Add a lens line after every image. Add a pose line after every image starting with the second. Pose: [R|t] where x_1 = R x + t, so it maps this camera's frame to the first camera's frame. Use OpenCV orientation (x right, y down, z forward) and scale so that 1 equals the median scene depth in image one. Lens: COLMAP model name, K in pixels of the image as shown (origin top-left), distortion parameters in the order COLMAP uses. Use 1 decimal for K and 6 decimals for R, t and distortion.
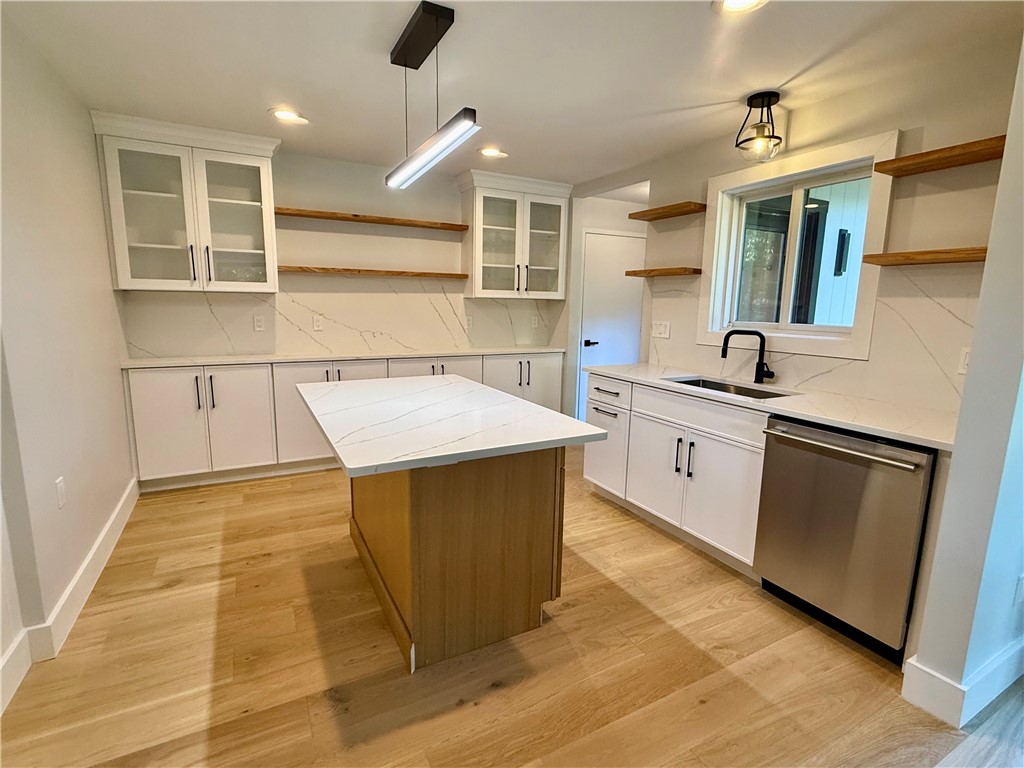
lens RADIAL K [[498.8, 0, 511.8], [0, 498.8, 383.1], [0, 0, 1]] dist [0.000462, 0.001327]
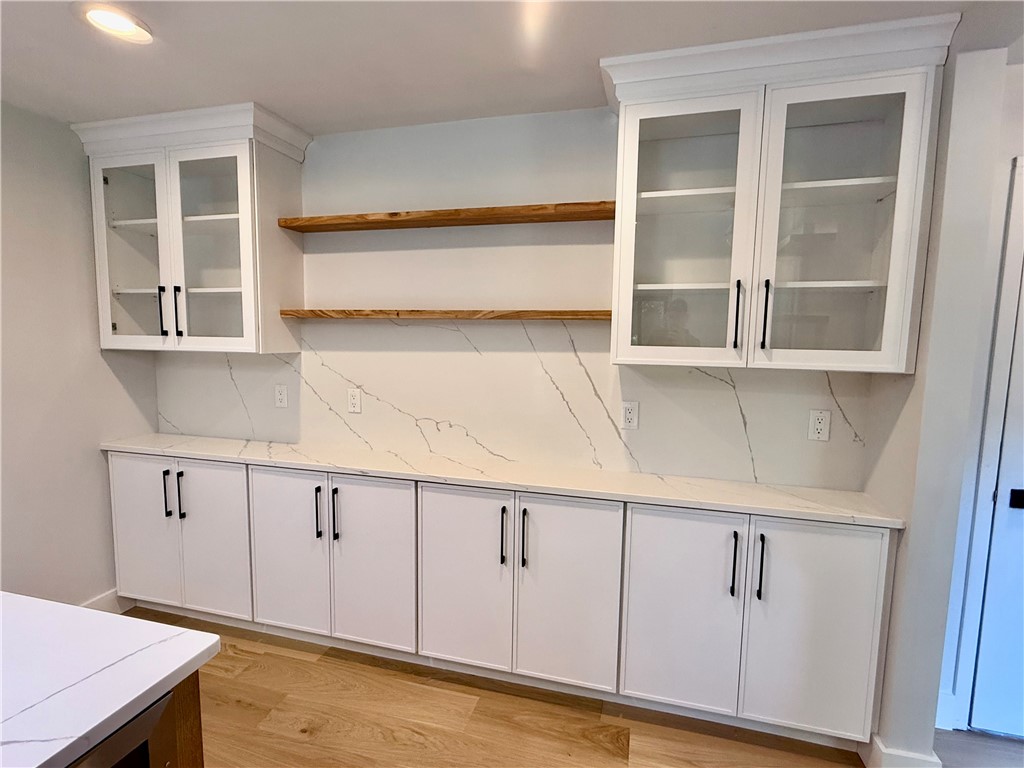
lens RADIAL K [[498.8, 0, 512.8], [0, 498.8, 386.5], [0, 0, 1]] dist [0.000462, 0.001327]
pose [[0.728648, 0.062572, -0.682024, 0.172184], [-0.113460, 0.993086, -0.030106, -0.145028], [0.675425, 0.099319, 0.730710, 0.704770]]
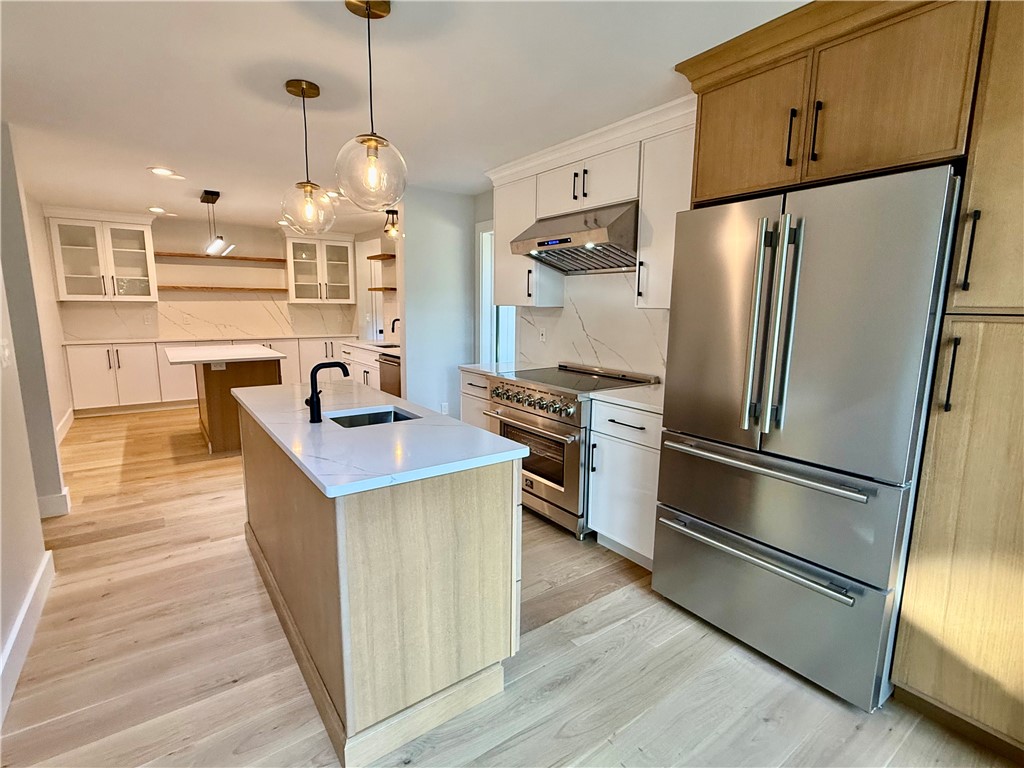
lens RADIAL K [[498.8, 0, 509.9], [0, 498.8, 384.5], [0, 0, 1]] dist [0.000462, 0.001327]
pose [[0.990907, -0.028846, 0.131416, 0.464436], [0.029073, 0.999577, 0.000192, 0.129901], [-0.131366, 0.003630, 0.991327, -0.804447]]
